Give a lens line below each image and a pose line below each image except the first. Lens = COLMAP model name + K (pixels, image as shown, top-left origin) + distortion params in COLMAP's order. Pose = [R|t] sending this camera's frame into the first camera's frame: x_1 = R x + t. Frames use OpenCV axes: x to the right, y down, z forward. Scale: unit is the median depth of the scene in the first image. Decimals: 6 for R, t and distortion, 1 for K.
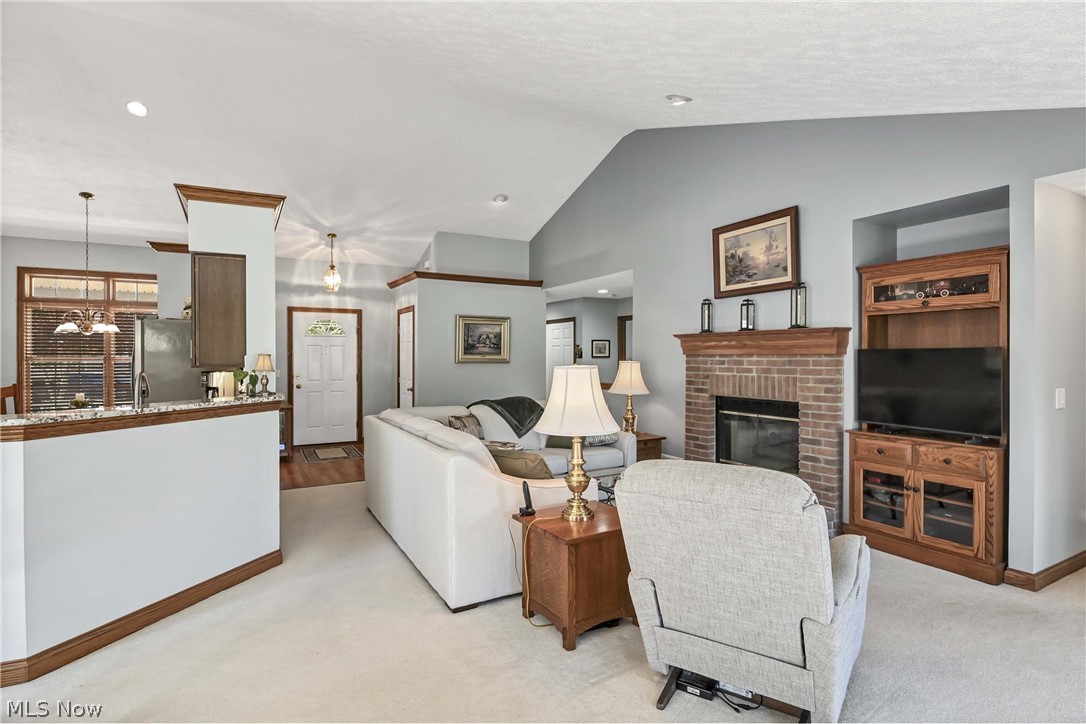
lens RADIAL K [[540.2, 0, 539.6], [0, 540.2, 360.4], [0, 0, 1]] dist [-0.002938, -0.000215]
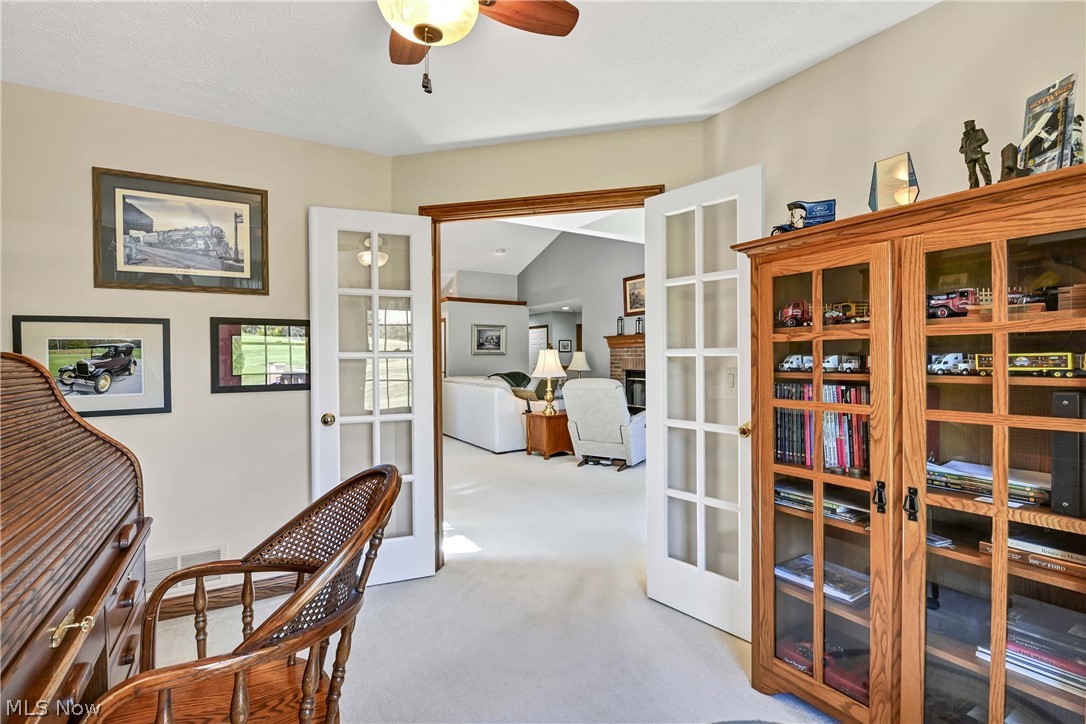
lens RADIAL K [[492.0, 0, 543.0], [0, 492.0, 362.0], [0, 0, 1]] dist [-0.002233, -0.000339]
pose [[0.998402, -0.005625, 0.056221, -0.046851], [0.005396, 0.999977, 0.004229, 0.032454], [-0.056244, -0.003919, 0.998409, -0.685959]]
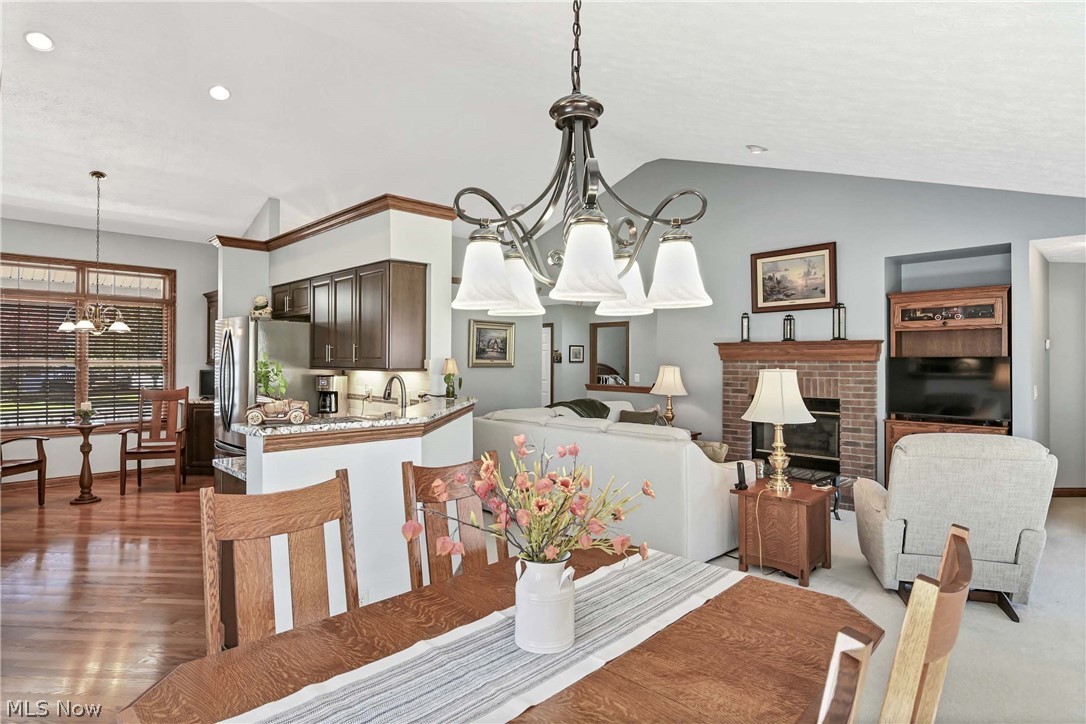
lens RADIAL K [[575.7, 0, 536.3], [0, 575.7, 357.4], [0, 0, 1]] dist [0.003011, 0.000096]
pose [[0.966207, 0.005332, 0.257712, -0.487310], [-0.002032, 0.999912, -0.013072, -0.000019], [-0.257759, 0.012107, 0.966133, -0.098901]]
